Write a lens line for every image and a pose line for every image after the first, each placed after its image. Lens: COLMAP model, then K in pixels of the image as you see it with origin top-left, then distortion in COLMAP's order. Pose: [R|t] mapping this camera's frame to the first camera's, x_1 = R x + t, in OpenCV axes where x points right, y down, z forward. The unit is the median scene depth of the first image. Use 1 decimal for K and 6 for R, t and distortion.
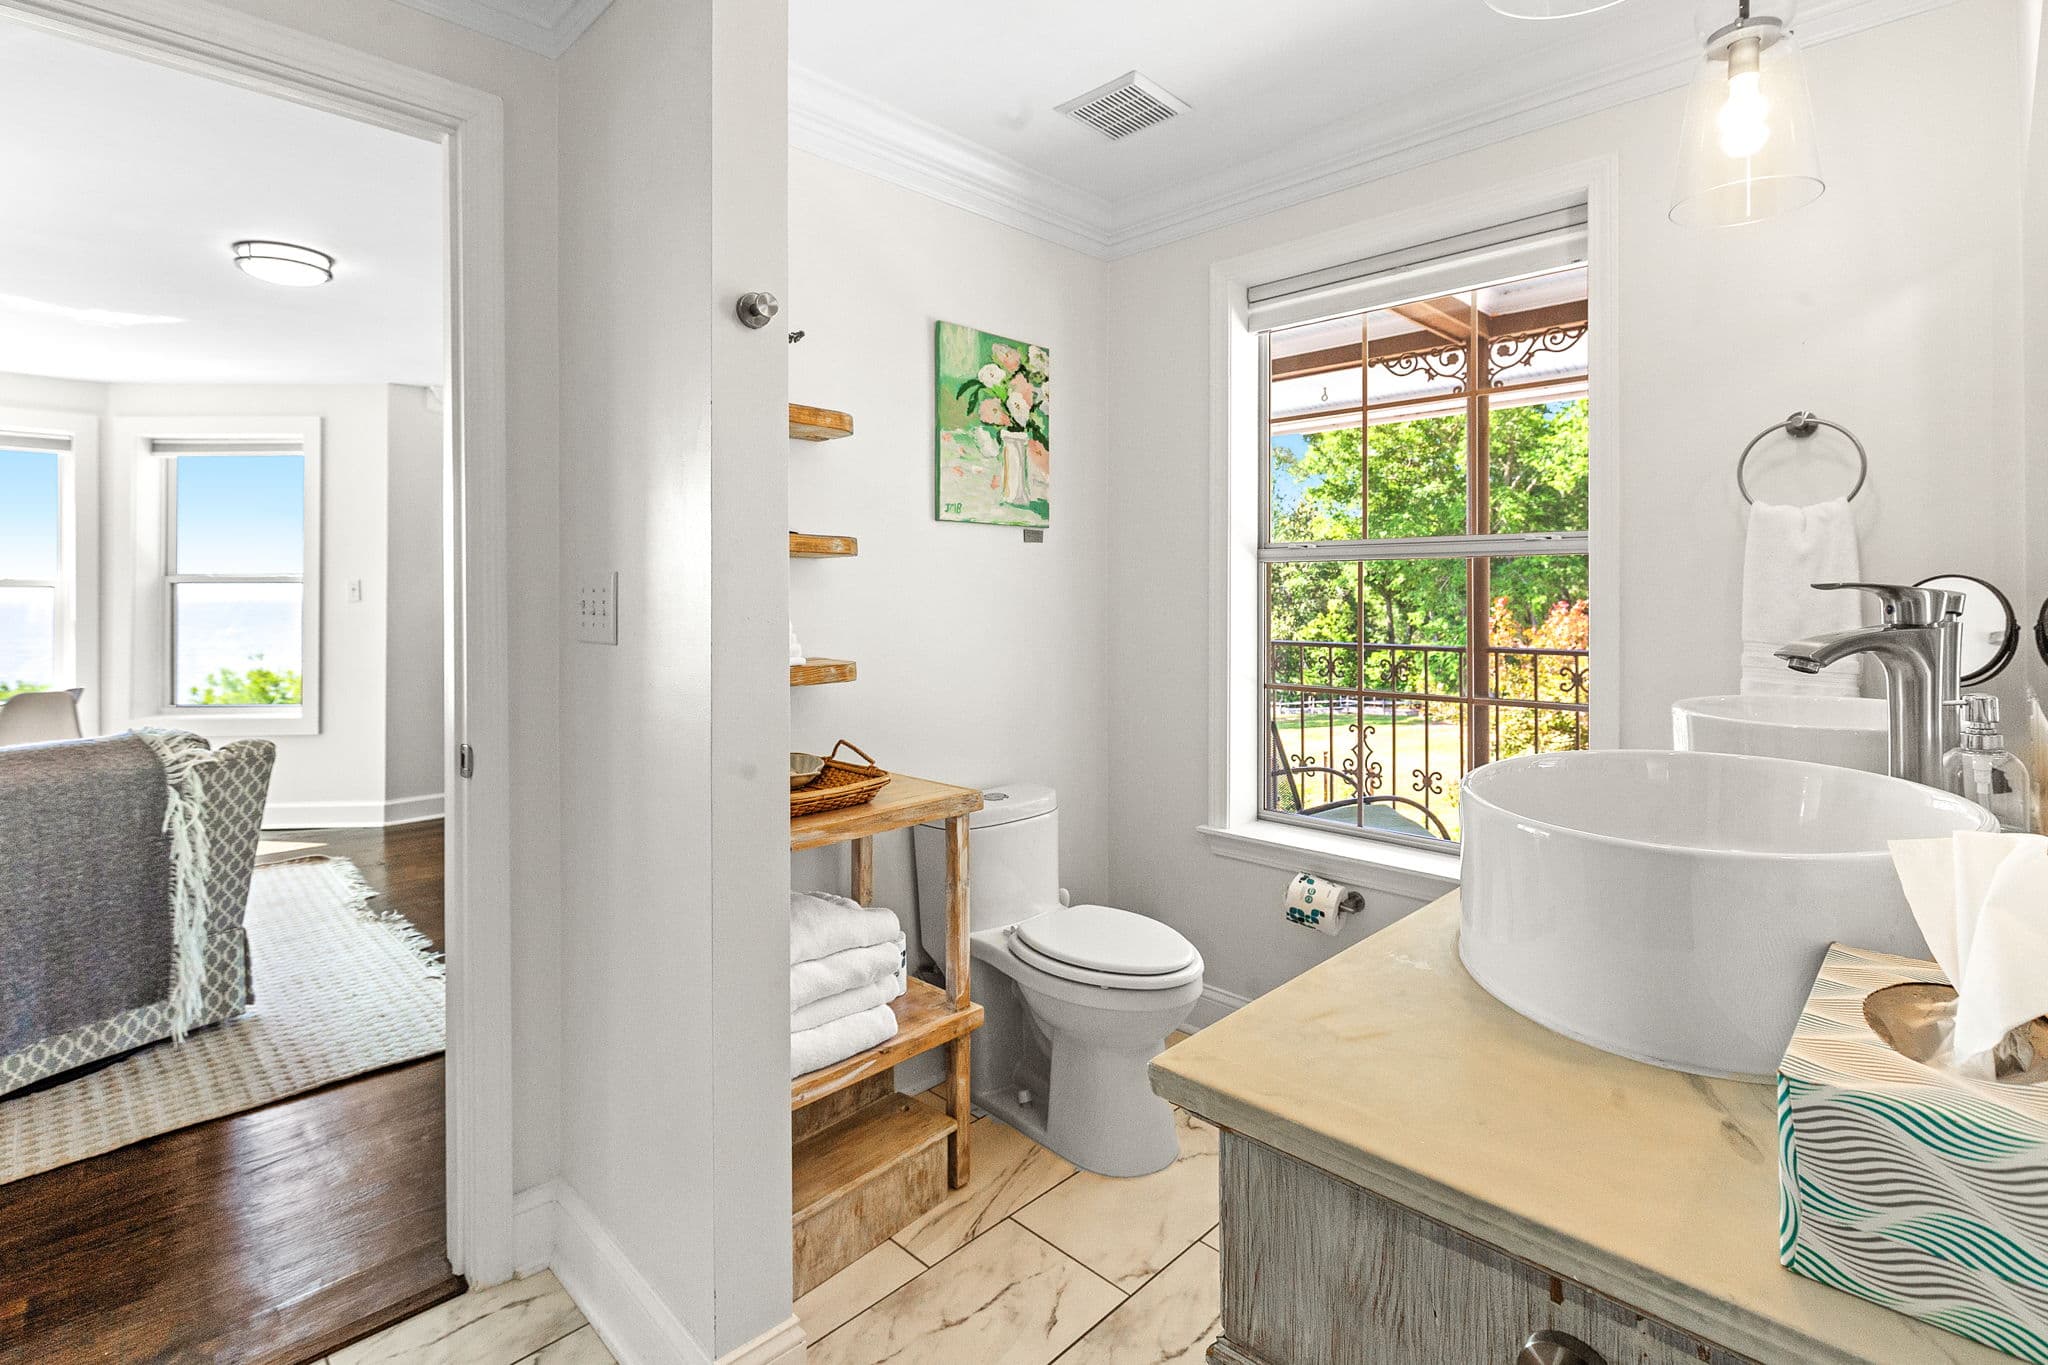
lens RADIAL K [[958.5, 0, 1022.6], [0, 958.5, 630.5], [0, 0, 1]] dist [-0.003180, 0.000367]
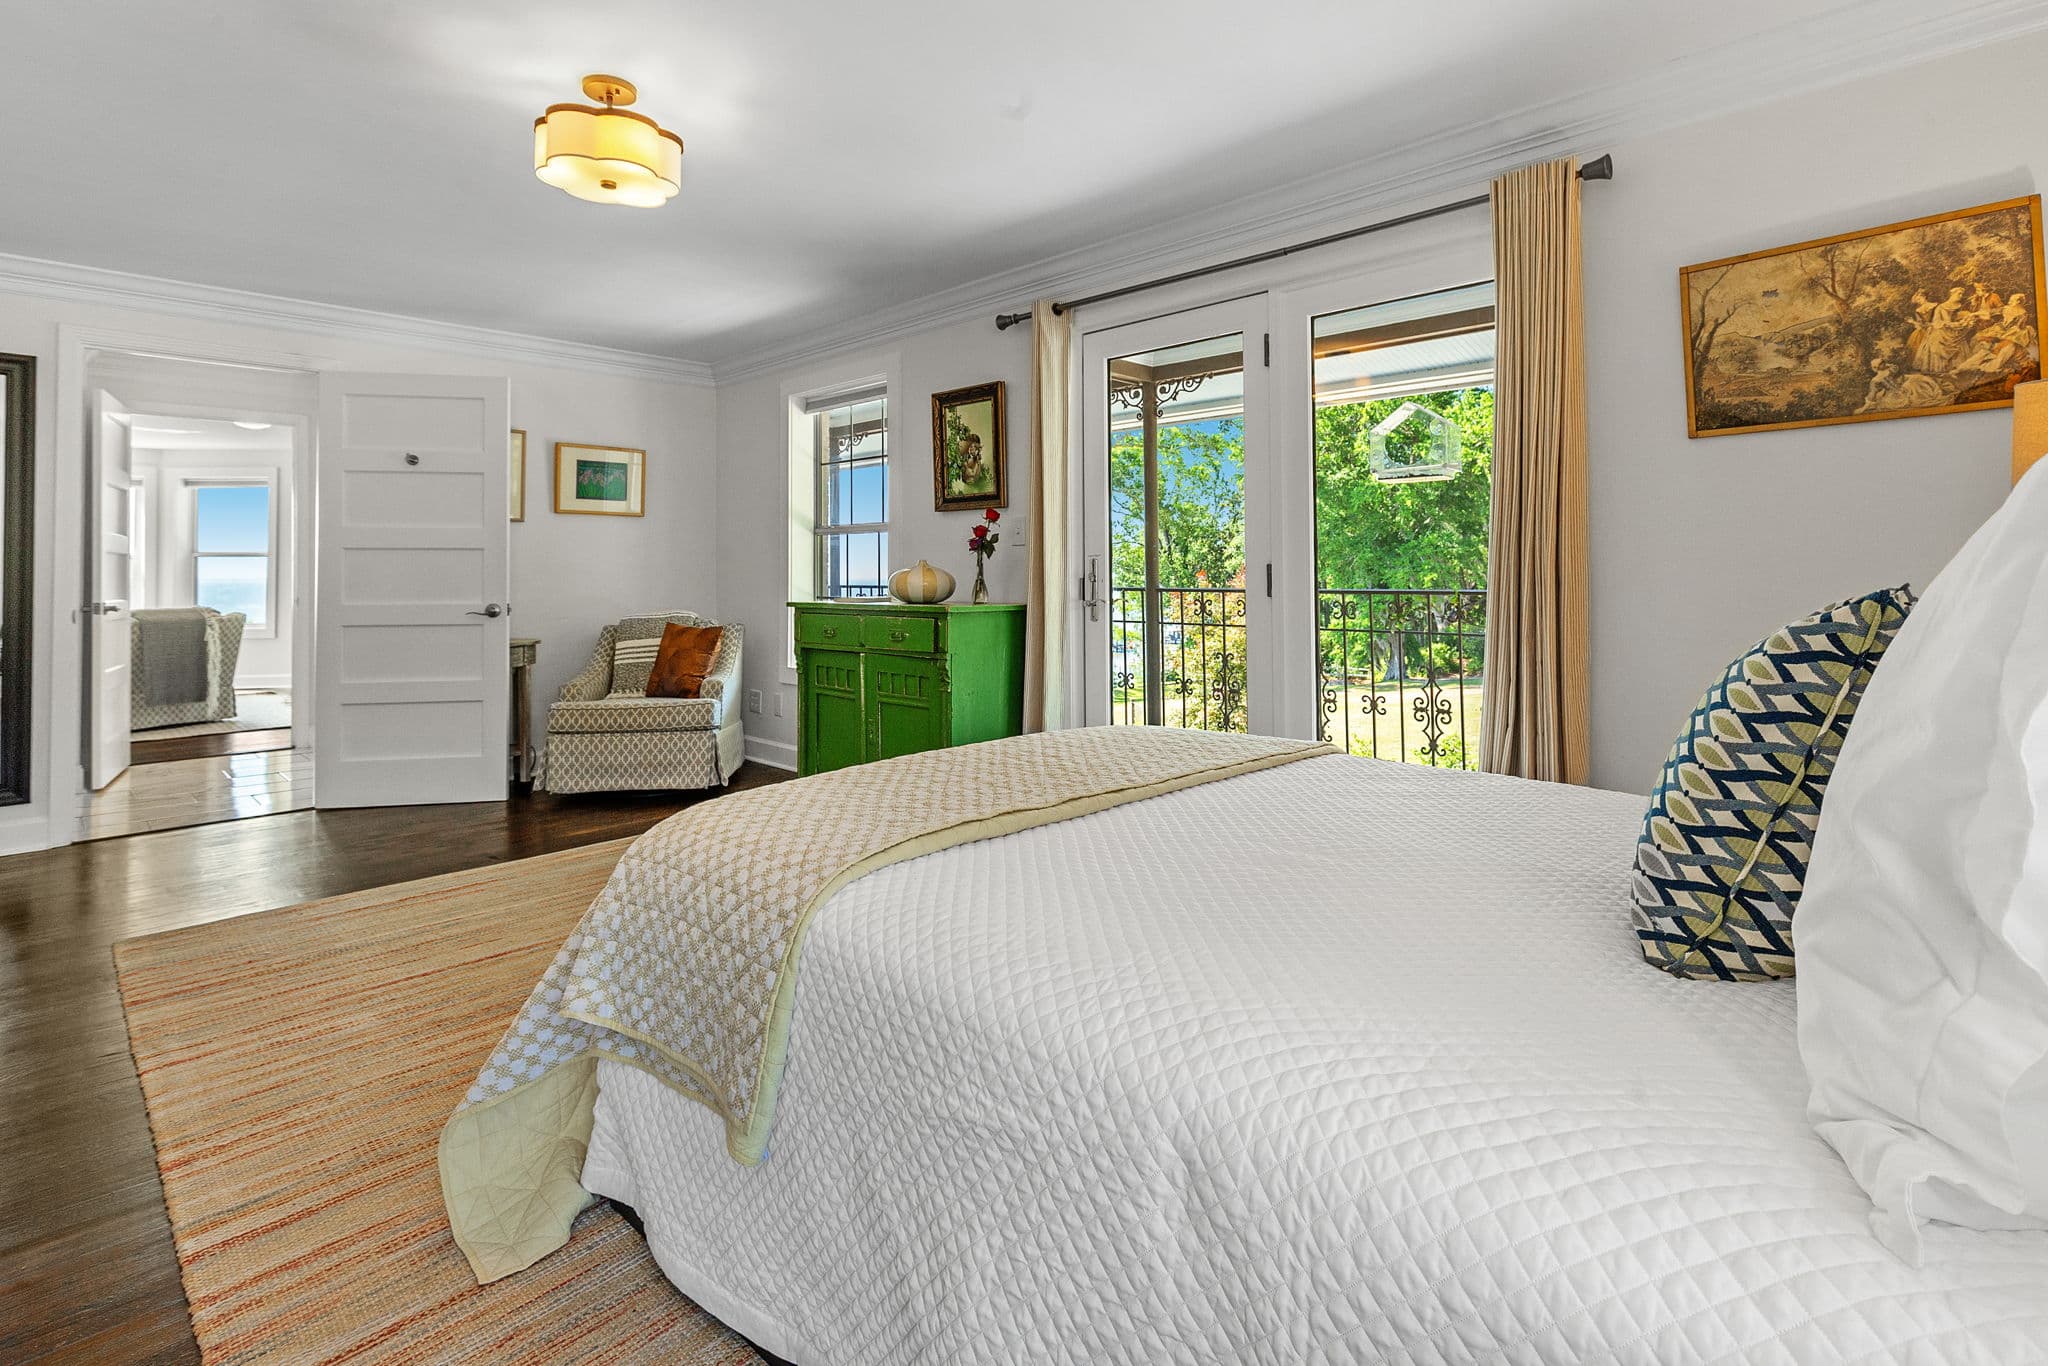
lens RADIAL K [[941.0, 0, 1028.2], [0, 941.0, 597.7], [0, 0, 1]] dist [0.001788, -0.000008]
pose [[0.999881, -0.004201, 0.014859, 0.709707], [0.004418, 0.999885, -0.014542, 0.064611], [-0.014796, 0.014606, 0.999784, -0.865967]]
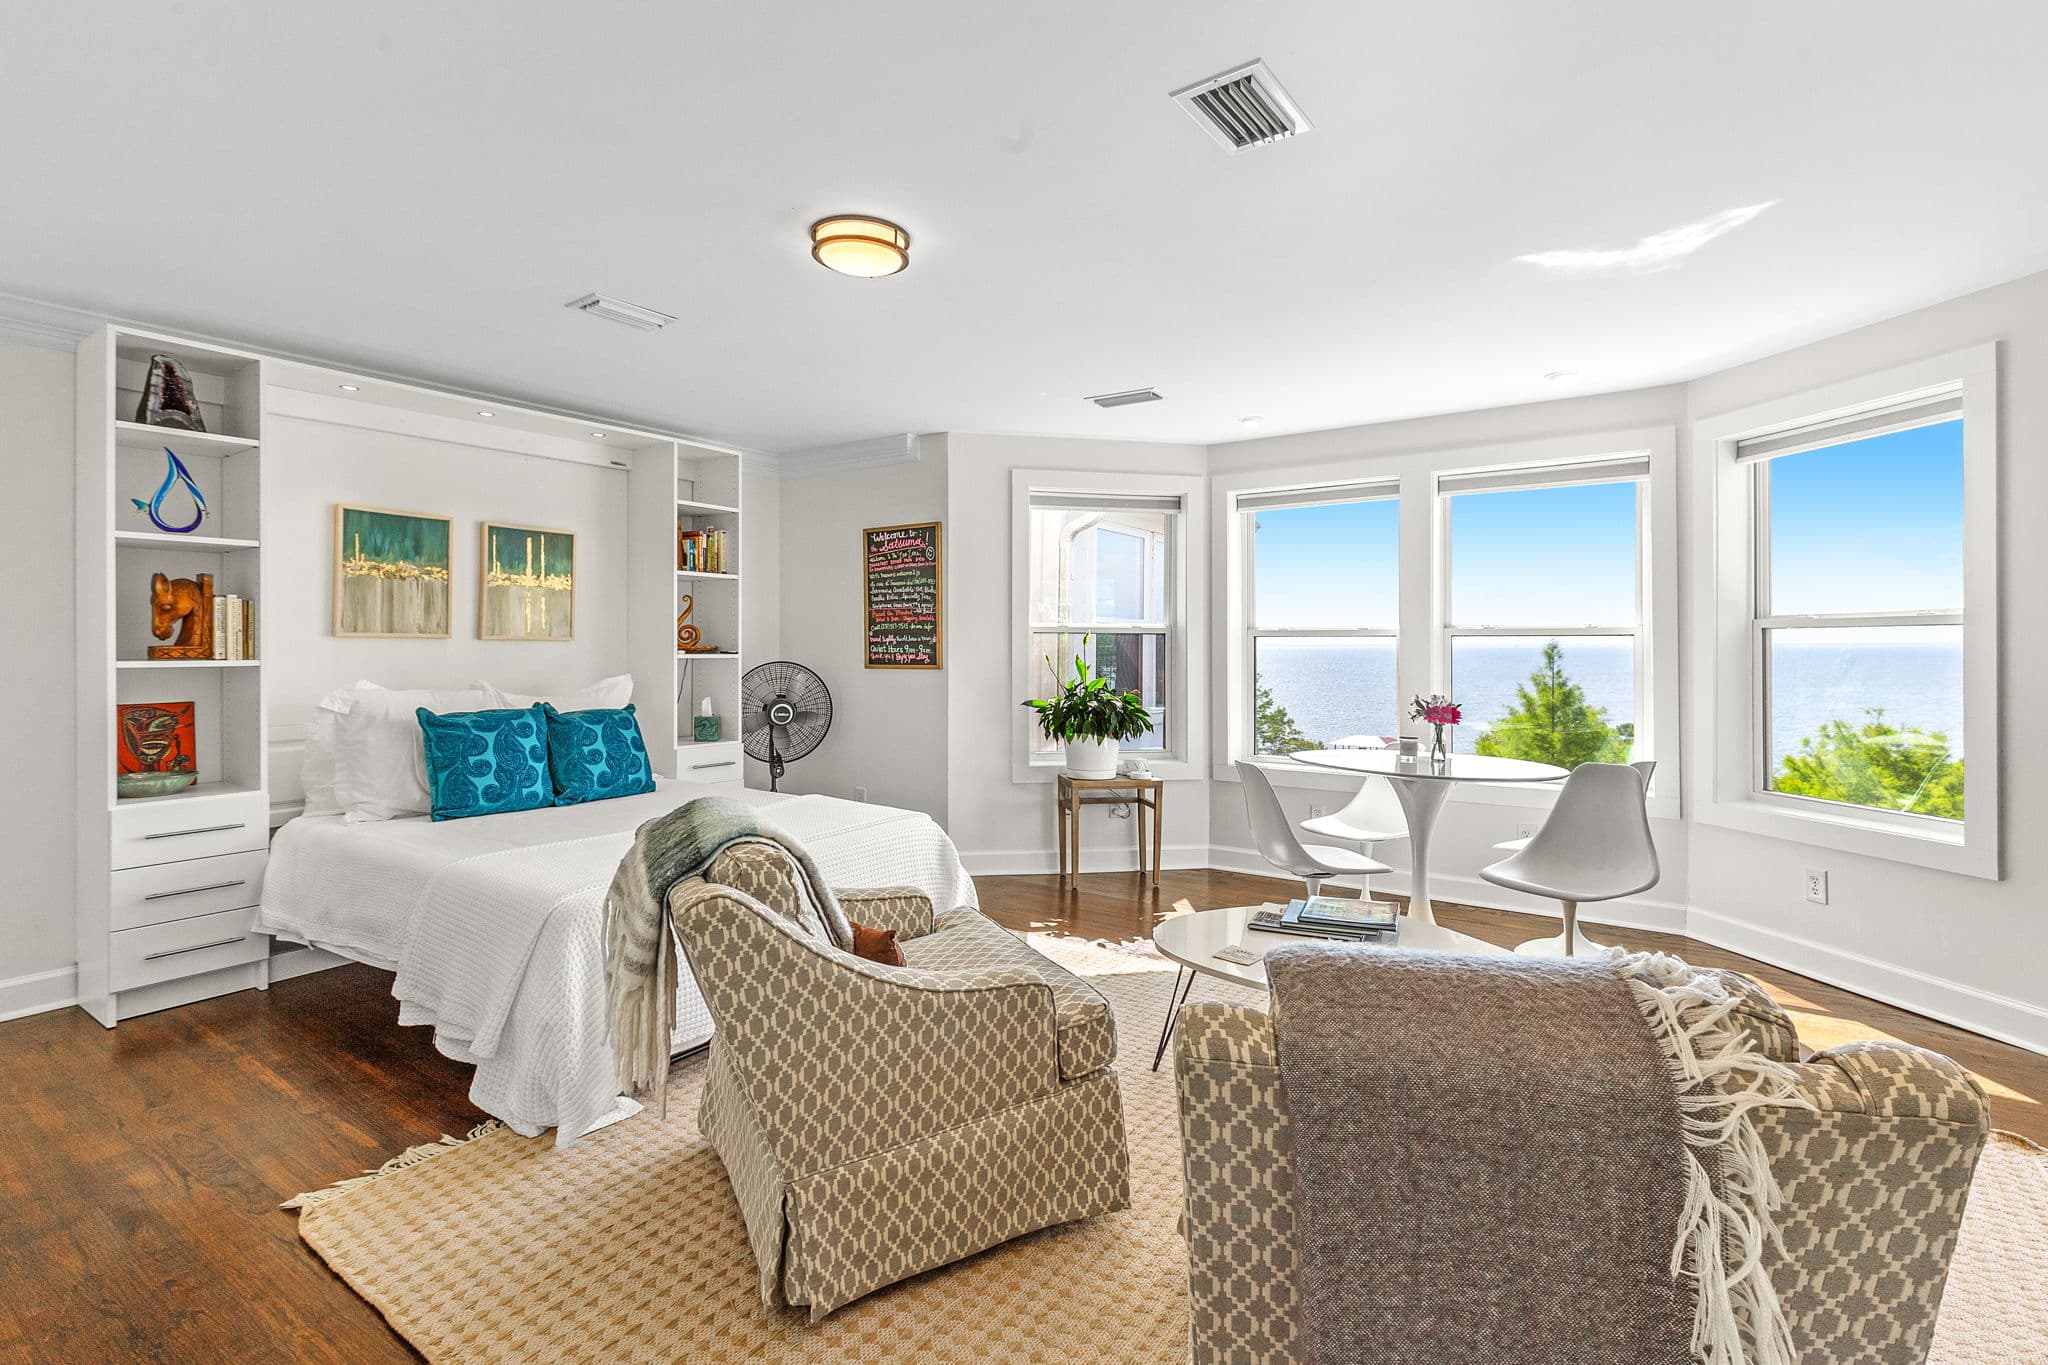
lens RADIAL K [[941.0, 0, 1028.2], [0, 941.0, 597.2], [0, 0, 1]] dist [0.001788, -0.000008]
pose [[0.165803, -0.048574, -0.984962, -0.268250], [-0.033762, 0.997921, -0.054896, -0.014312], [0.985581, 0.042357, 0.163818, 0.324119]]
